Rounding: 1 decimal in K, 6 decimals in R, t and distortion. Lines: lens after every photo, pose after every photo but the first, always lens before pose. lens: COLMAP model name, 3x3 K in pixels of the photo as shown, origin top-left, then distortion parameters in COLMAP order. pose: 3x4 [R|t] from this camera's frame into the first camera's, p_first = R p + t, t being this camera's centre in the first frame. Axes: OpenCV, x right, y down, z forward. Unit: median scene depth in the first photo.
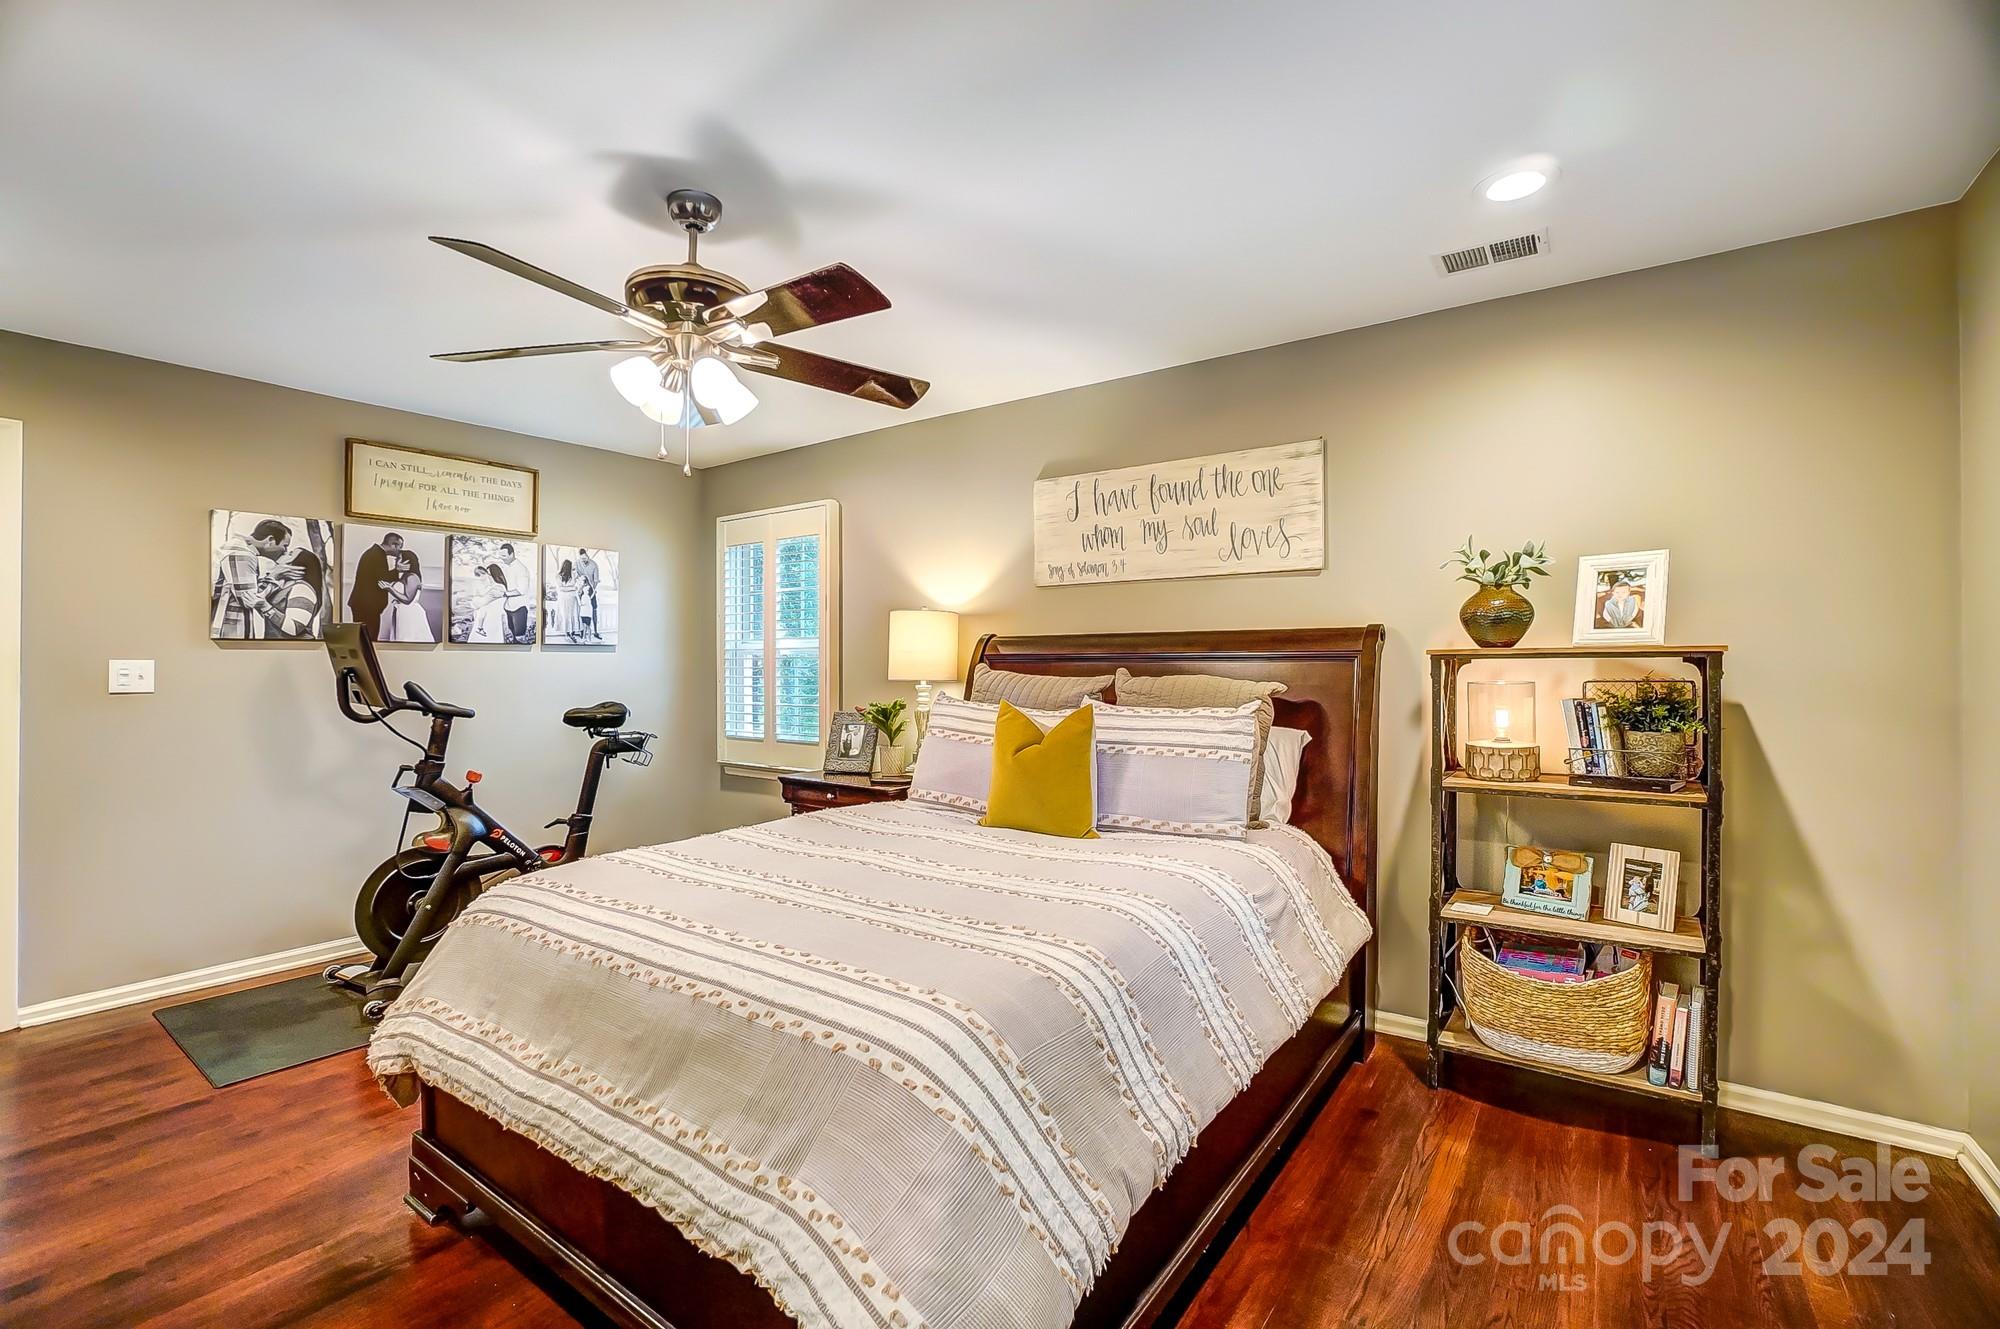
lens RADIAL K [[878.3, 0, 979.7], [0, 878.3, 660.4], [0, 0, 1]] dist [-0.066210, 0.024079]
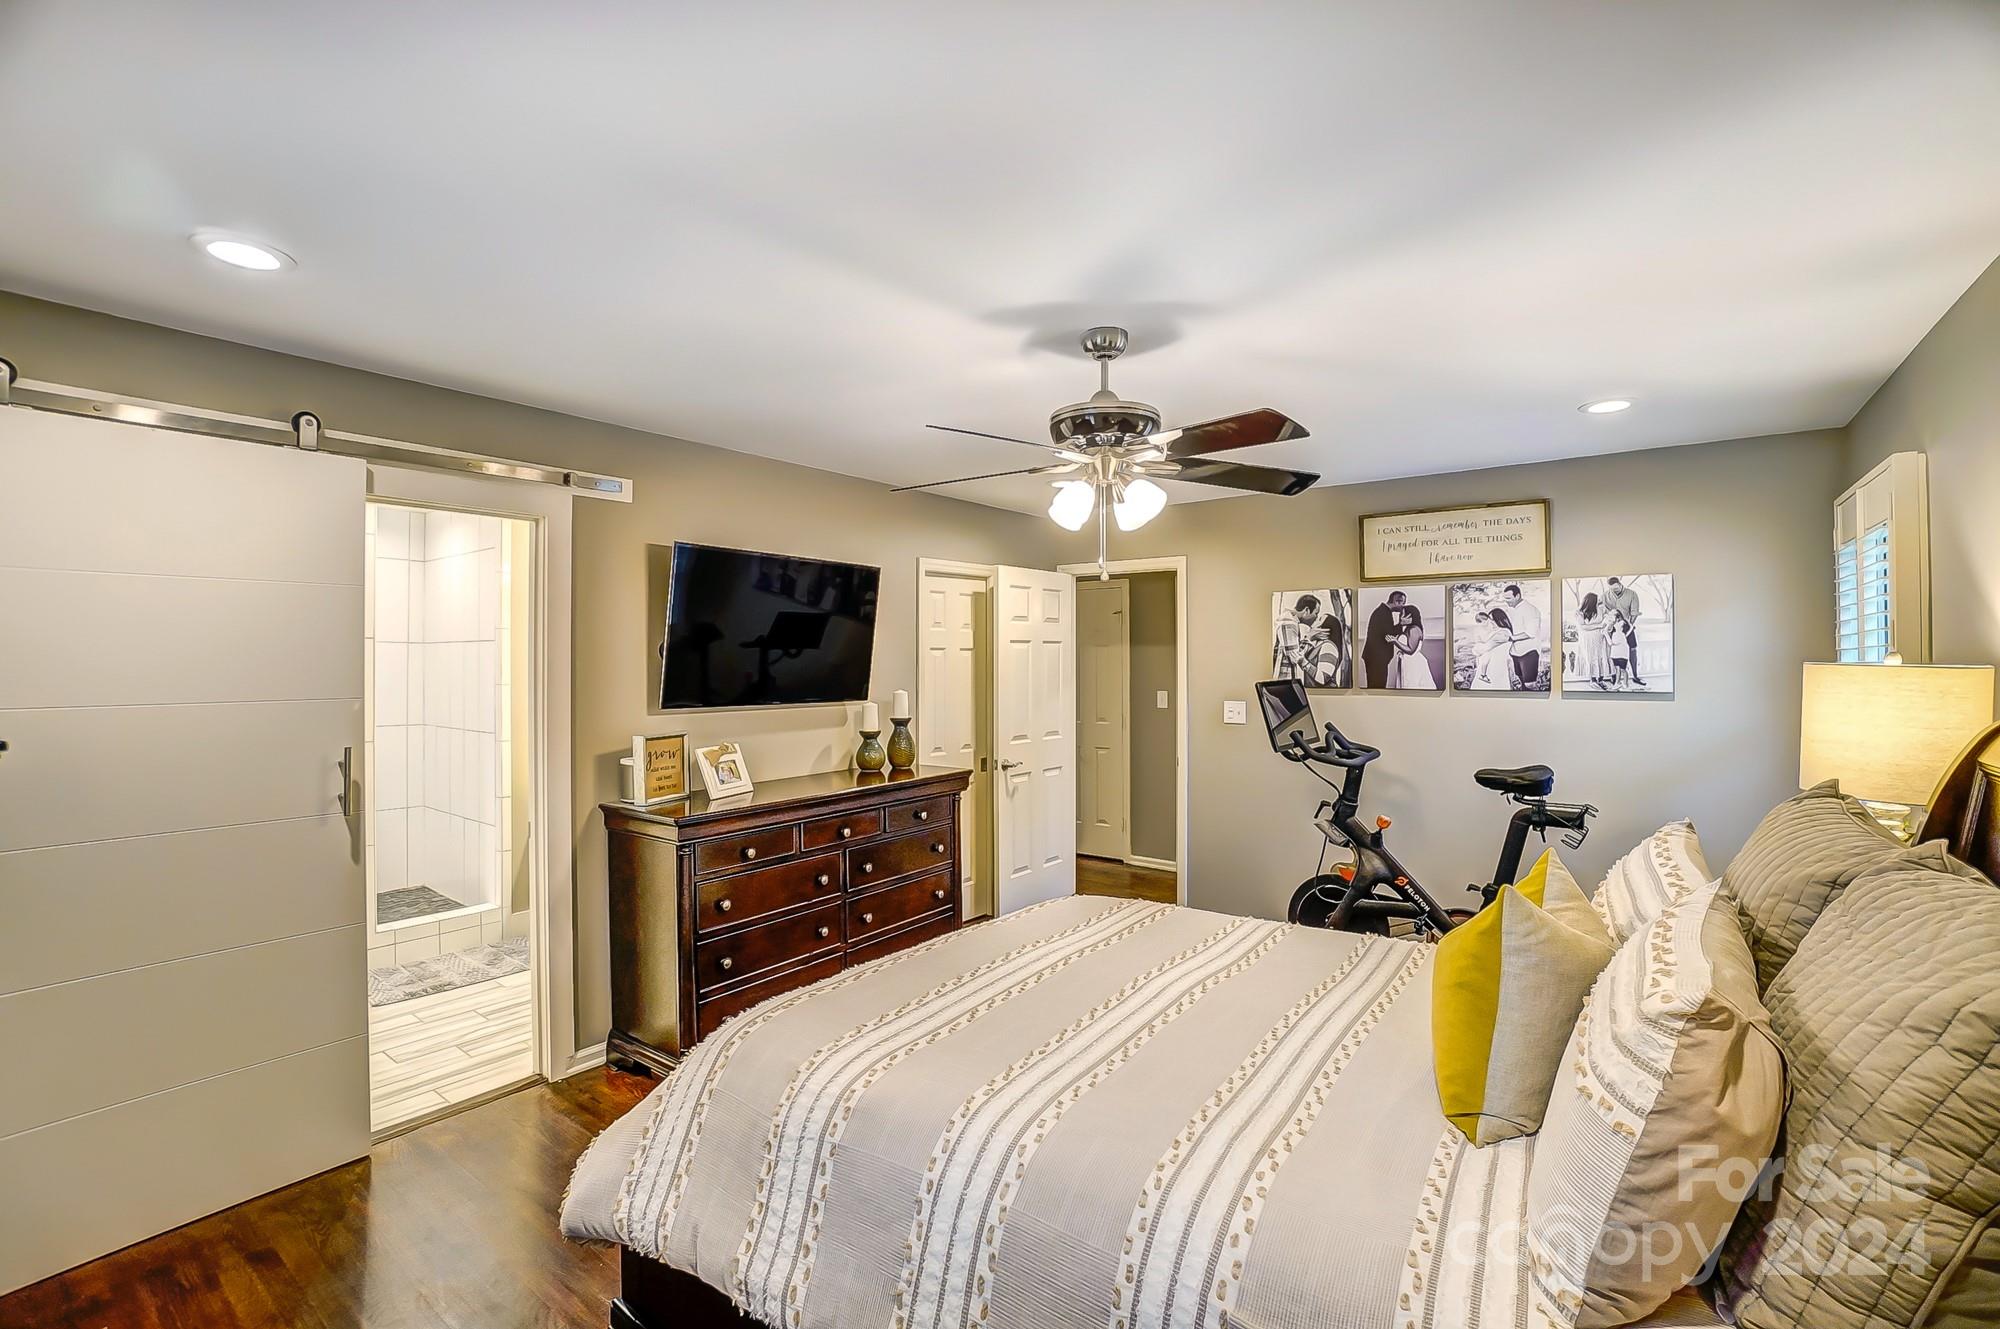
lens RADIAL K [[878.3, 0, 979.7], [0, 878.3, 660.4], [0, 0, 1]] dist [-0.066210, 0.024079]
pose [[-0.017110, -0.003389, -0.999848, 0.442888], [0.005040, 0.999981, -0.003476, -0.057336], [0.999841, -0.005099, -0.017092, 0.471643]]
